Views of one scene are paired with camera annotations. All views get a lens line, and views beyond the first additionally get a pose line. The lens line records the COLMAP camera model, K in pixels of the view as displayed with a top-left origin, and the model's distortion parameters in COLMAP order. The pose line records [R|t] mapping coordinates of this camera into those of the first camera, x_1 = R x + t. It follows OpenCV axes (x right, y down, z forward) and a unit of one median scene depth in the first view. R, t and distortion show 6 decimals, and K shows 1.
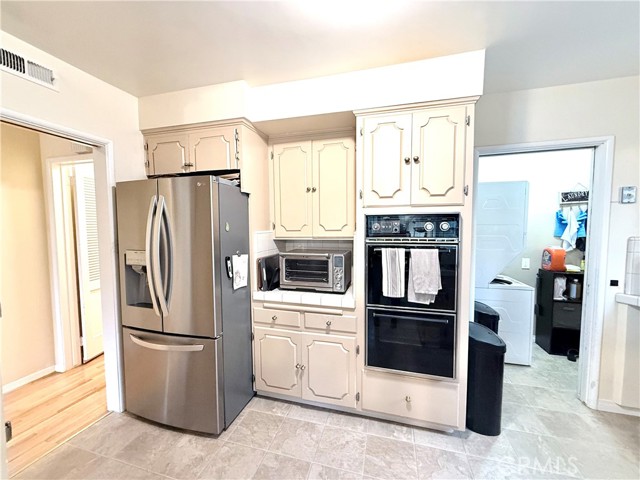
lens RADIAL K [[255.4, 0, 319.2], [0, 255.4, 239.5], [0, 0, 1]] dist [-0.000045, 0.000022]
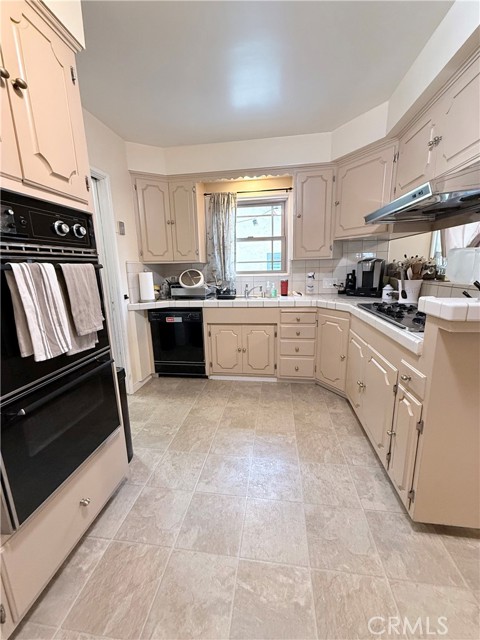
lens RADIAL K [[255.4, 0, 240.5], [0, 255.4, 318.8], [0, 0, 1]] dist [-0.000045, 0.000022]
pose [[-0.128597, -0.191701, 0.972992, -0.249938], [0.082569, 0.975662, 0.203140, 0.068567], [-0.988254, 0.106462, -0.109638, 0.633970]]
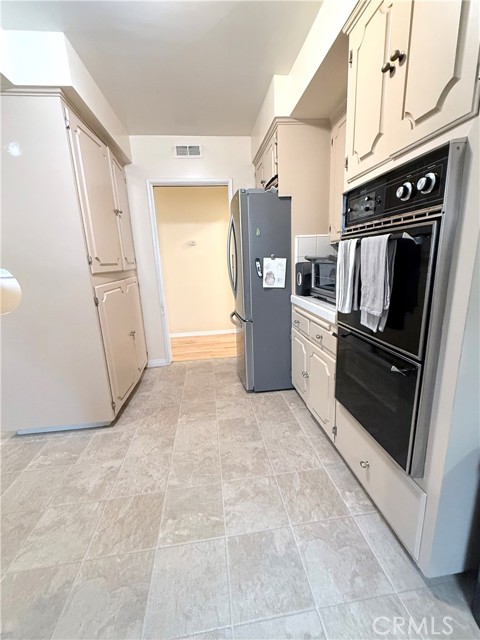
lens RADIAL K [[267.9, 0, 240.0], [0, 267.9, 320.0], [0, 0, 1]] dist [0.001635, 0.000196]
pose [[0.385902, 0.195427, -0.901603, 0.806490], [-0.013972, 0.978431, 0.206099, 0.093733], [0.922434, -0.066937, 0.380309, 0.437315]]
